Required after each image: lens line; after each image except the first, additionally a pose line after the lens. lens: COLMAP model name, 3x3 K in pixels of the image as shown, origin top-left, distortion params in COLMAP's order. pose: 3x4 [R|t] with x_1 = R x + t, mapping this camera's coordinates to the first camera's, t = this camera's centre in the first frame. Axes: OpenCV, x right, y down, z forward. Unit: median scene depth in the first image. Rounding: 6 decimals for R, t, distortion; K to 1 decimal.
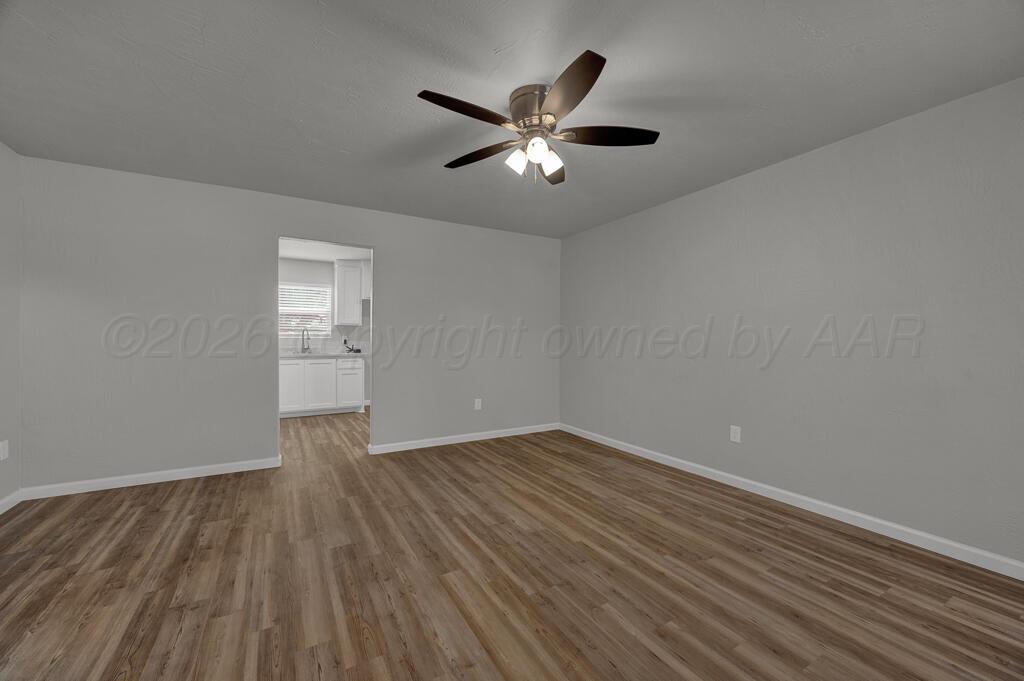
lens RADIAL K [[398.8, 0, 510.0], [0, 398.8, 343.2], [0, 0, 1]] dist [-0.000073, 0.000014]
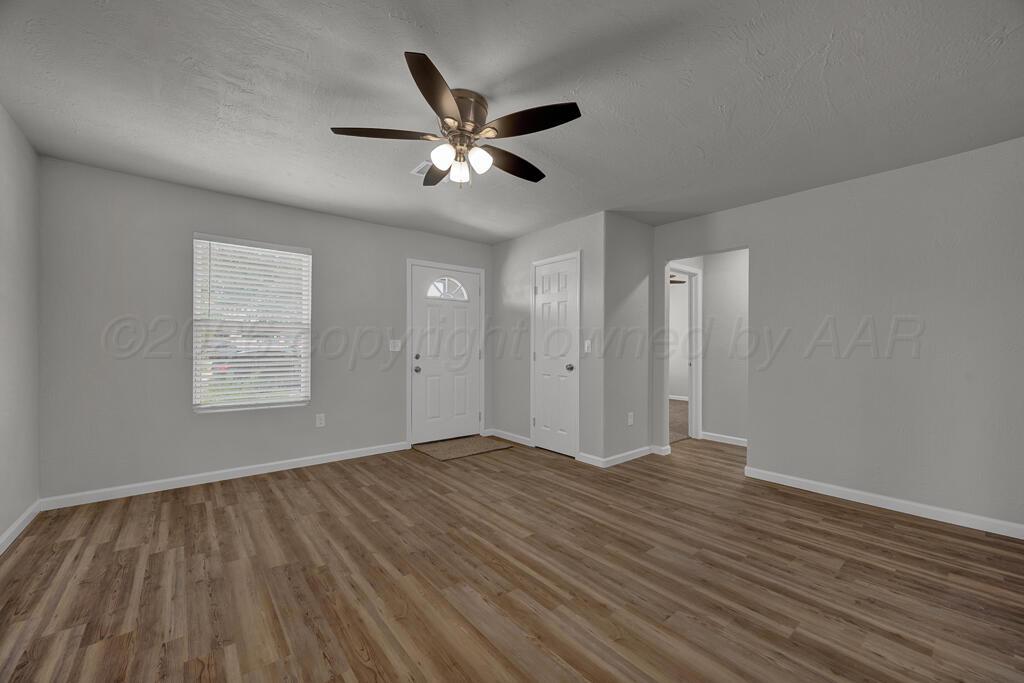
lens RADIAL K [[401.8, 0, 511.6], [0, 401.8, 346.9], [0, 0, 1]] dist [0.000325, -0.000314]
pose [[-0.986788, -0.008543, -0.161792, 0.096687], [-0.008964, 0.999958, 0.001874, -0.004636], [0.161769, 0.003299, -0.986823, 2.009254]]
